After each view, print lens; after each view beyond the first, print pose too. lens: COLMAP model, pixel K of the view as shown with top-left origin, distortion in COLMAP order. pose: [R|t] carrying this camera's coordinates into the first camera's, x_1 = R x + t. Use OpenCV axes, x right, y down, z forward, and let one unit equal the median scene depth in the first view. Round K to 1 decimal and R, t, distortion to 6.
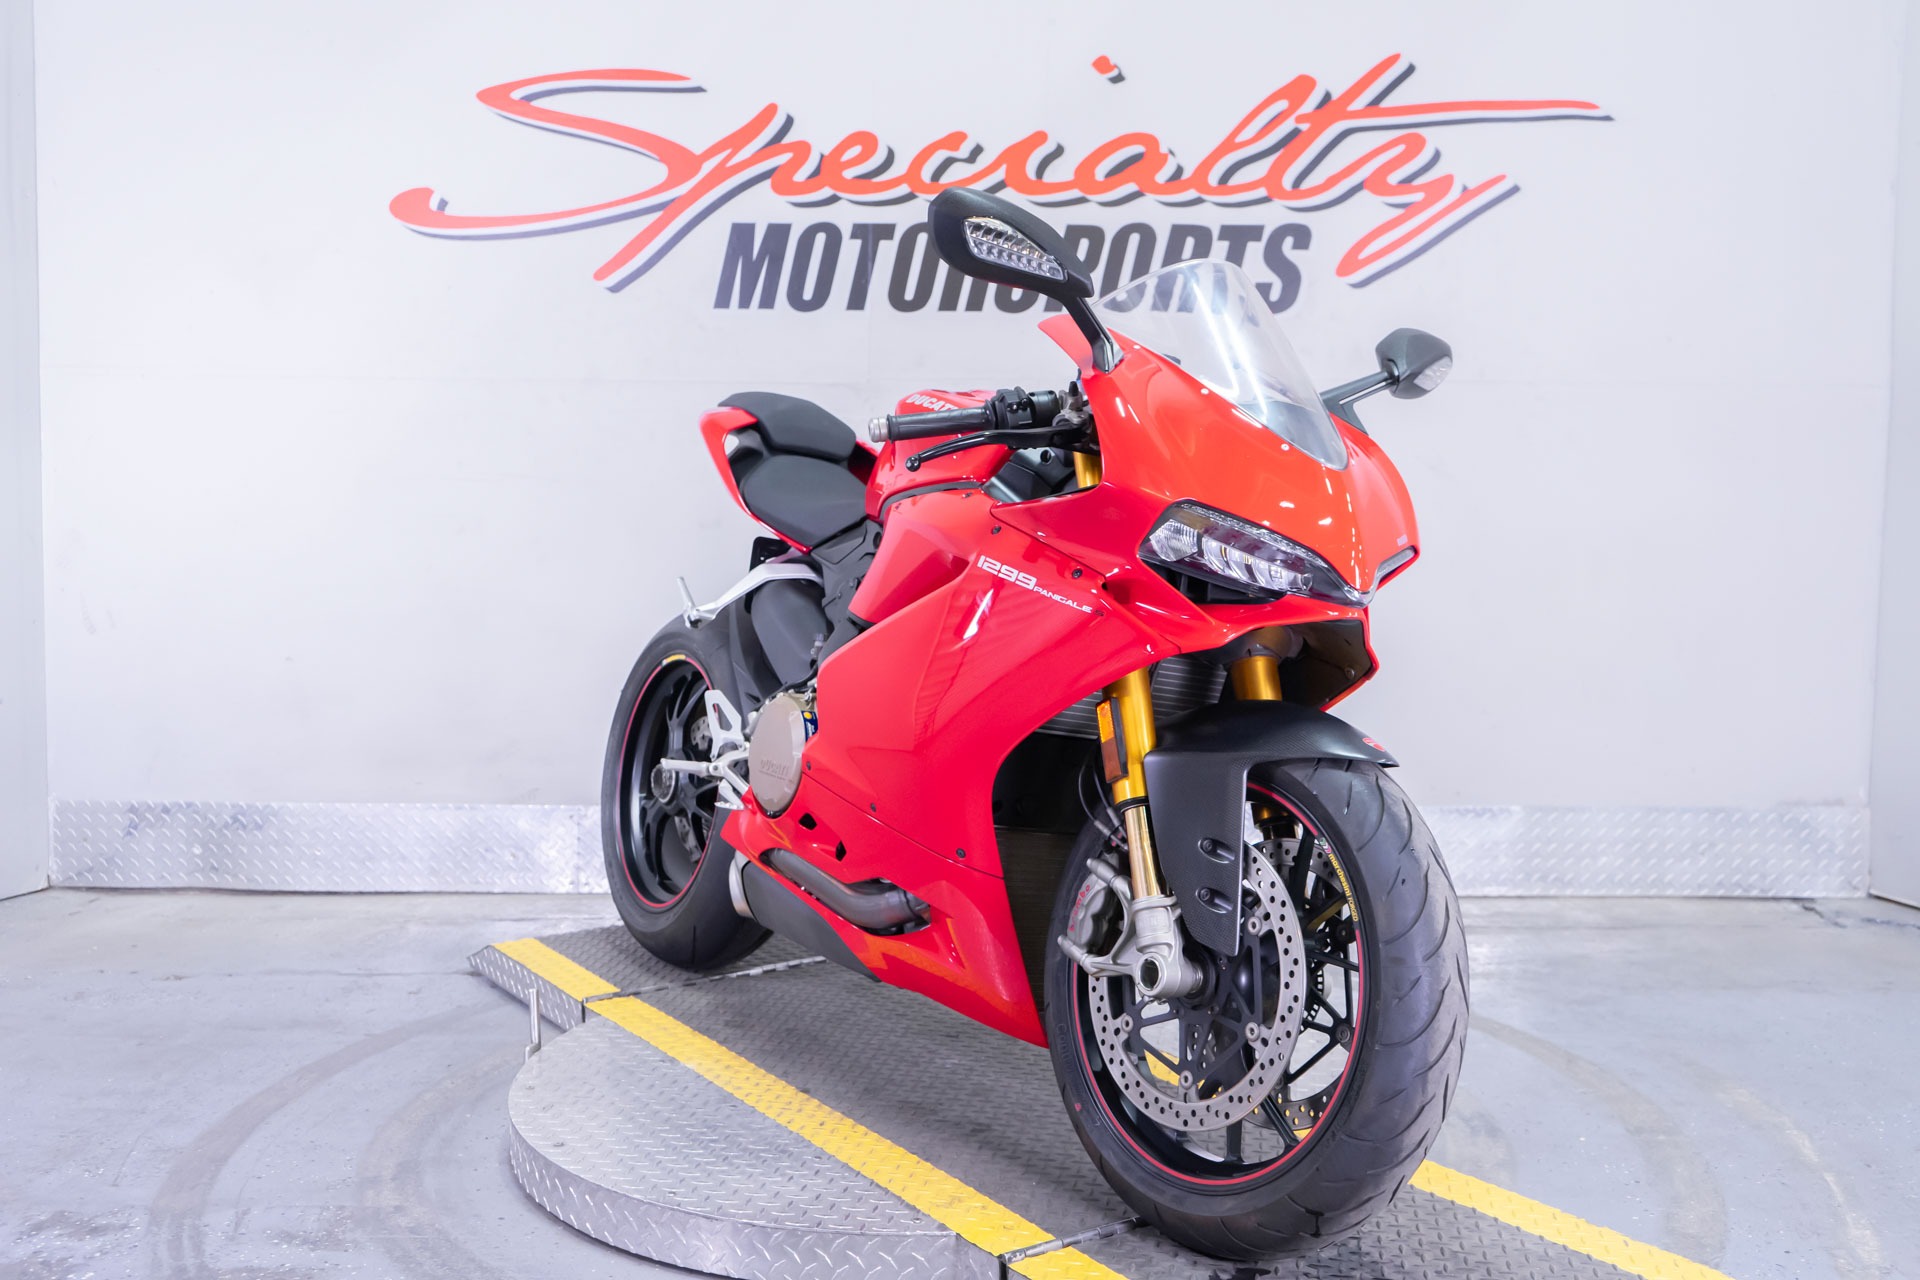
lens RADIAL K [[1942.9, 0, 967.3], [0, 1942.9, 619.1], [0, 0, 1]] dist [0.021866, 0.000000]
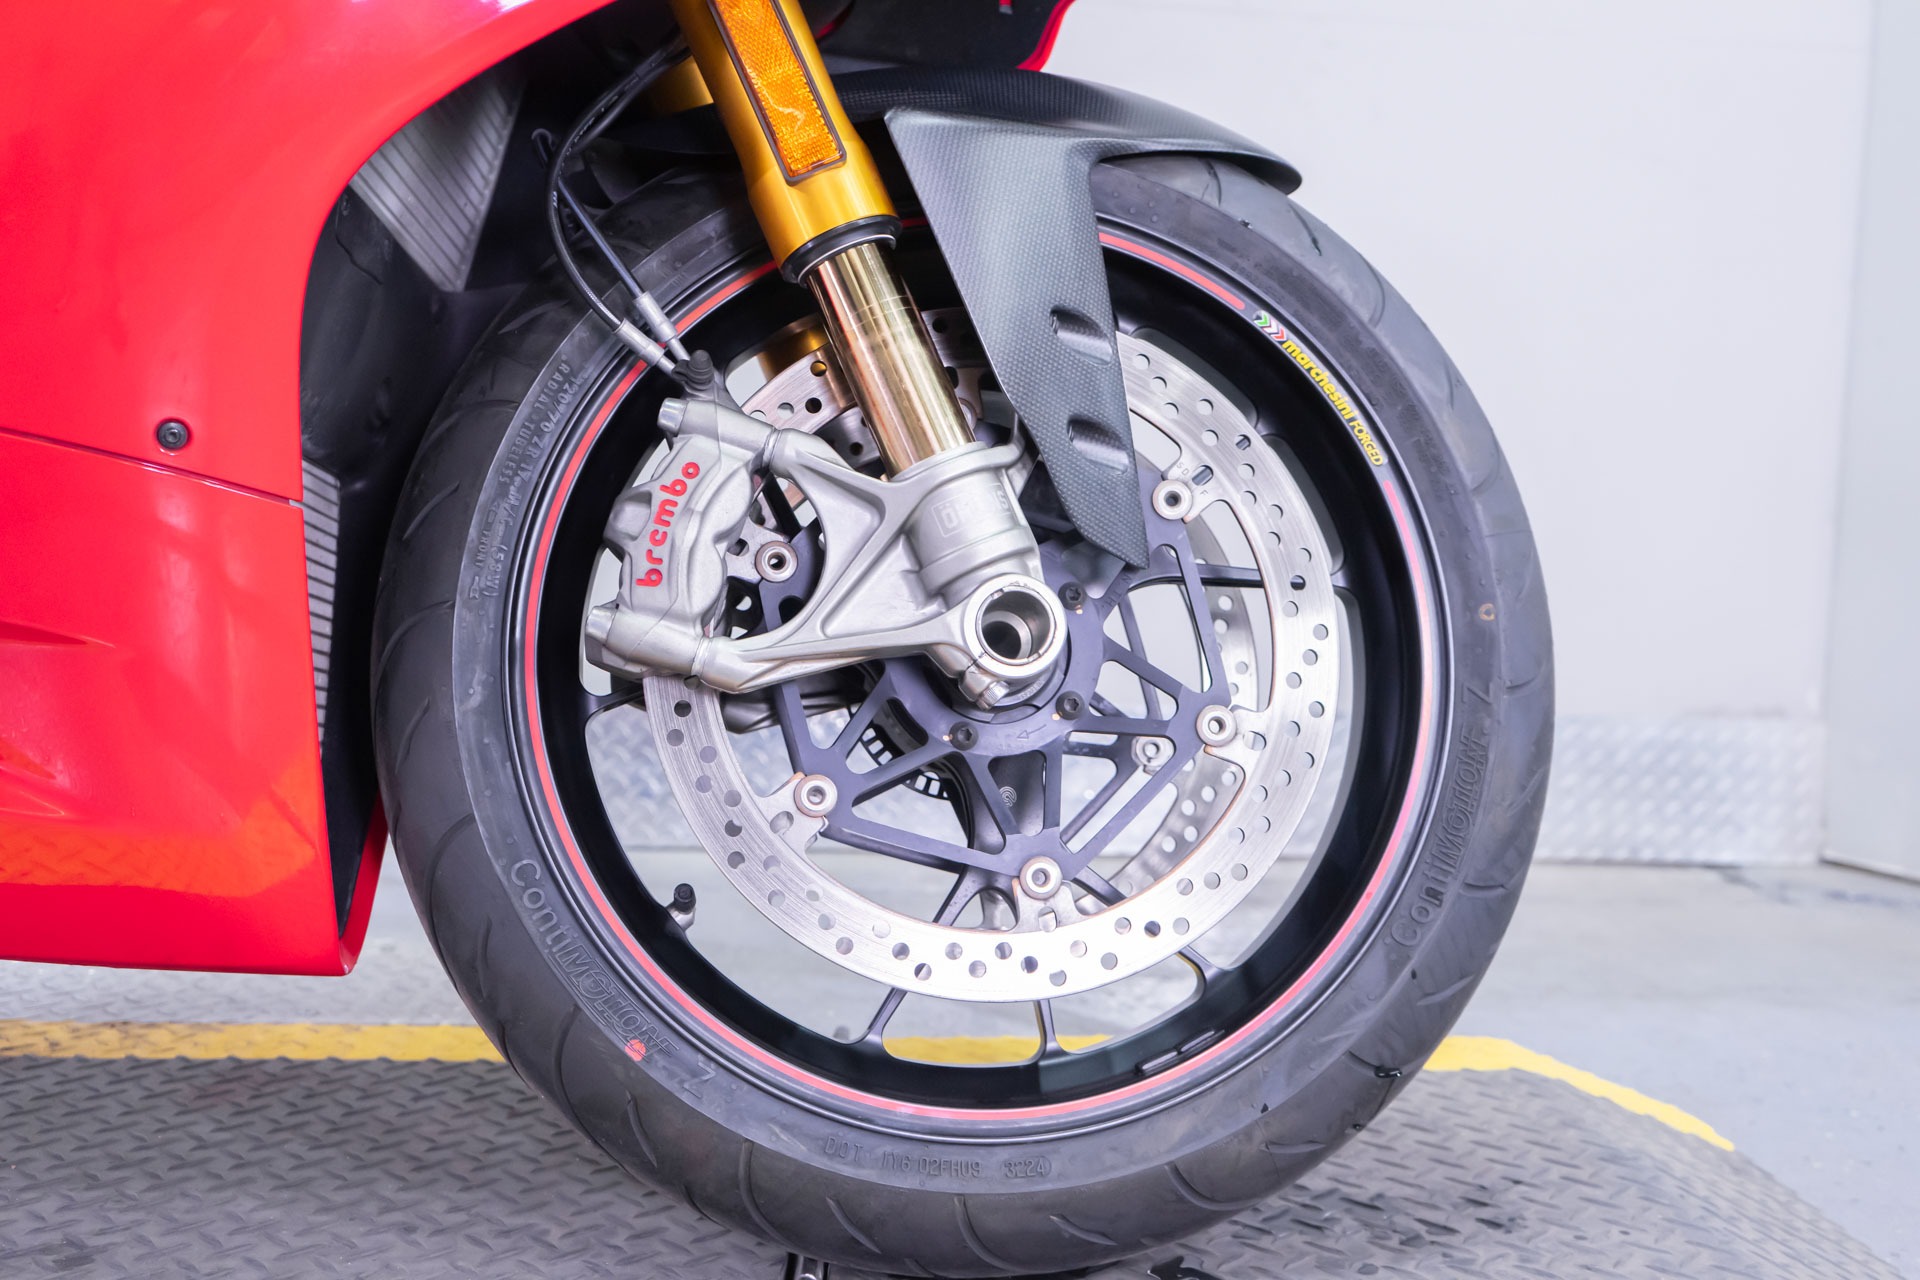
lens RADIAL K [[1942.9, 0, 1016.7], [0, 1942.9, 595.0], [0, 0, 1]] dist [0.021866, 0.000000]
pose [[0.992565, 0.027332, 0.118606, 0.124181], [-0.023606, 0.999186, -0.032704, 0.082206], [-0.119403, 0.029661, 0.992403, 0.398825]]
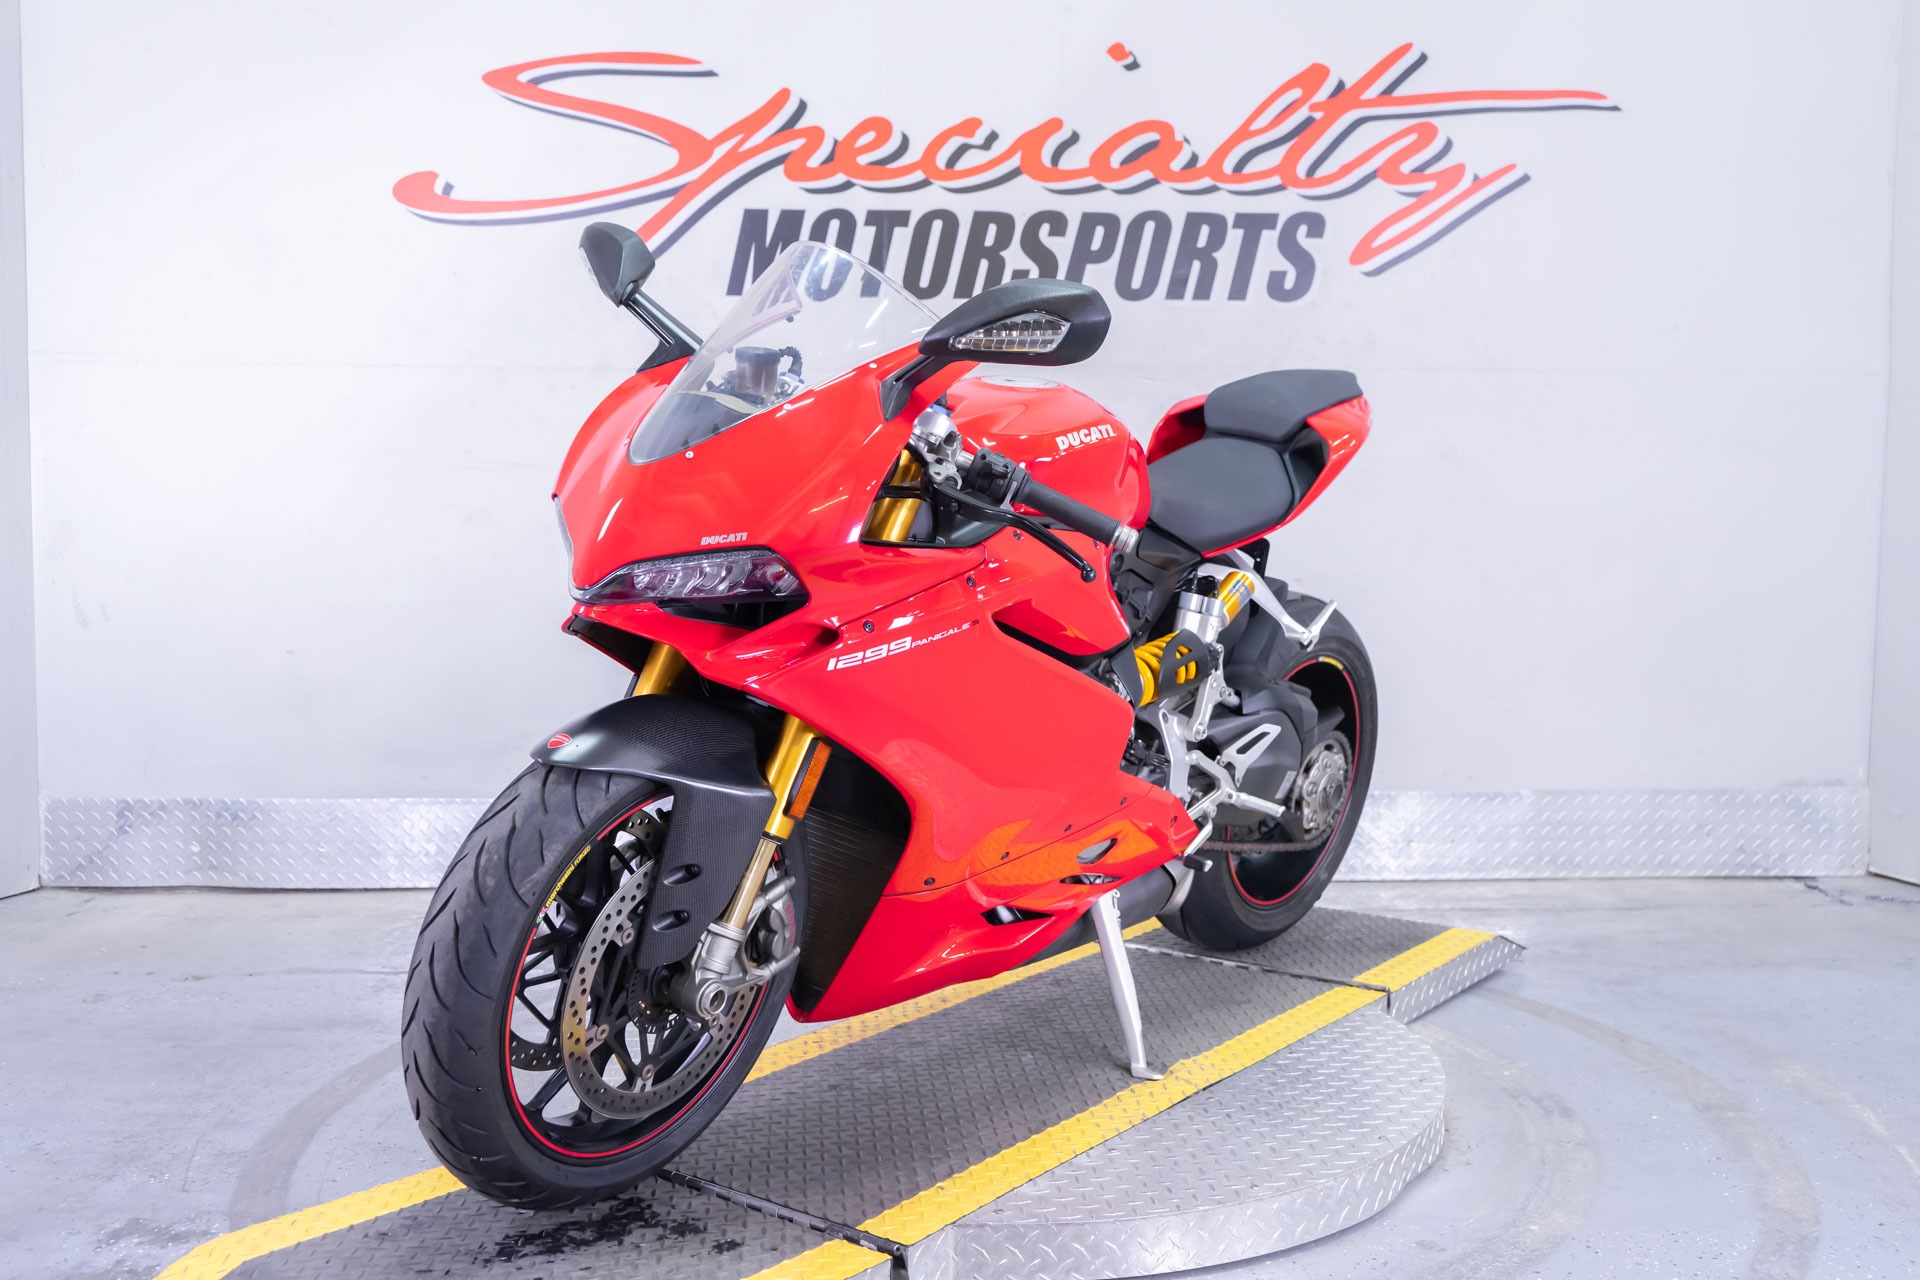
lens RADIAL K [[1942.9, 0, 974.1], [0, 1942.9, 619.7], [0, 0, 1]] dist [0.021866, 0.000000]
pose [[0.998820, -0.005716, 0.048236, -0.053573], [0.005432, 0.999967, 0.006011, 0.000155], [-0.048269, -0.005742, 0.998818, 0.004200]]
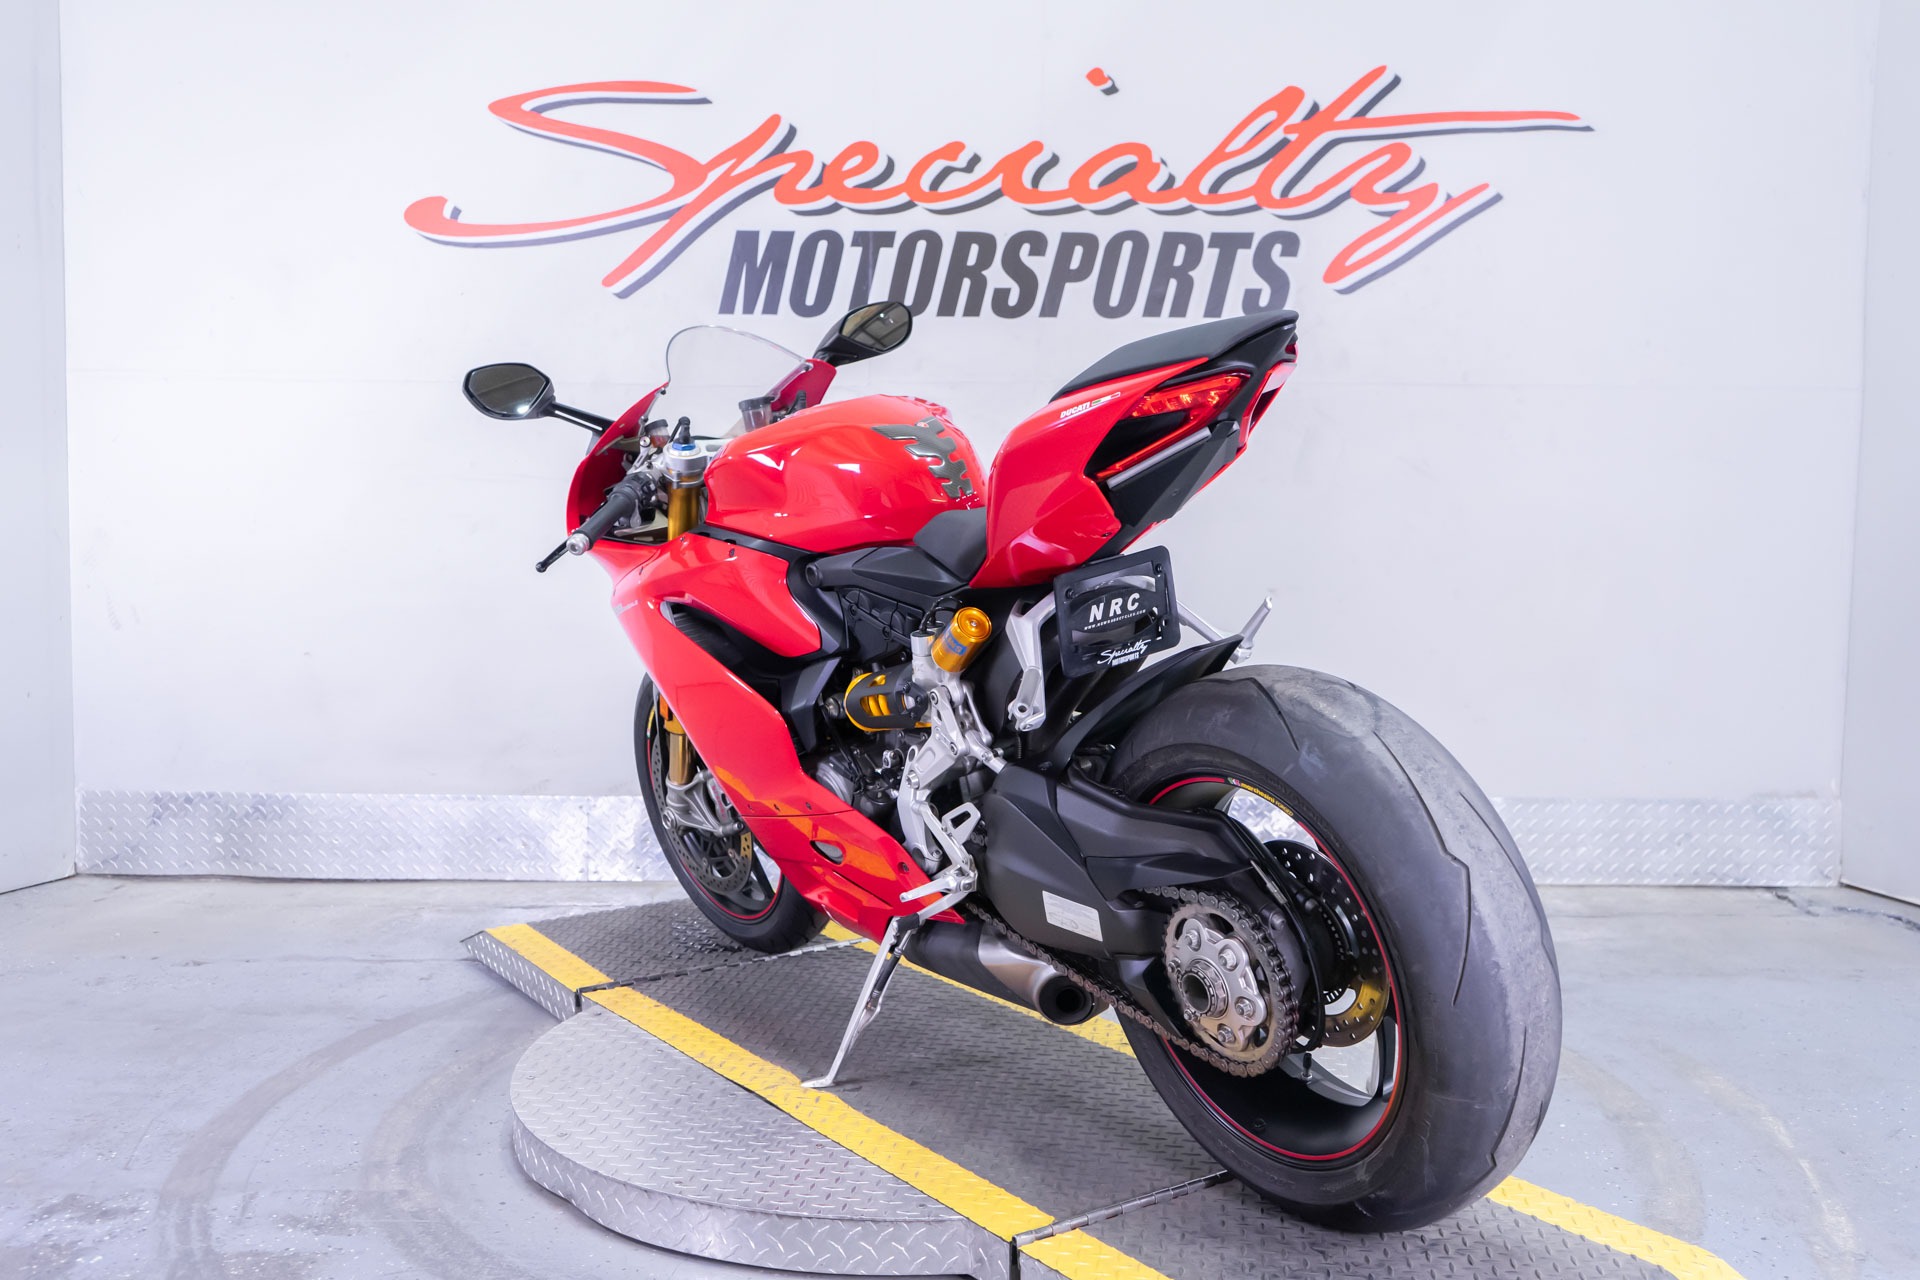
lens RADIAL K [[1860.1, 0, 966.7], [0, 1860.1, 621.5], [0, 0, 1]] dist [0.017775, 0.000000]
pose [[0.999996, 0.000604, -0.002747, 0.003761], [-0.000594, 0.999994, 0.003550, -0.000403], [0.002749, -0.003548, 0.999990, 0.014417]]
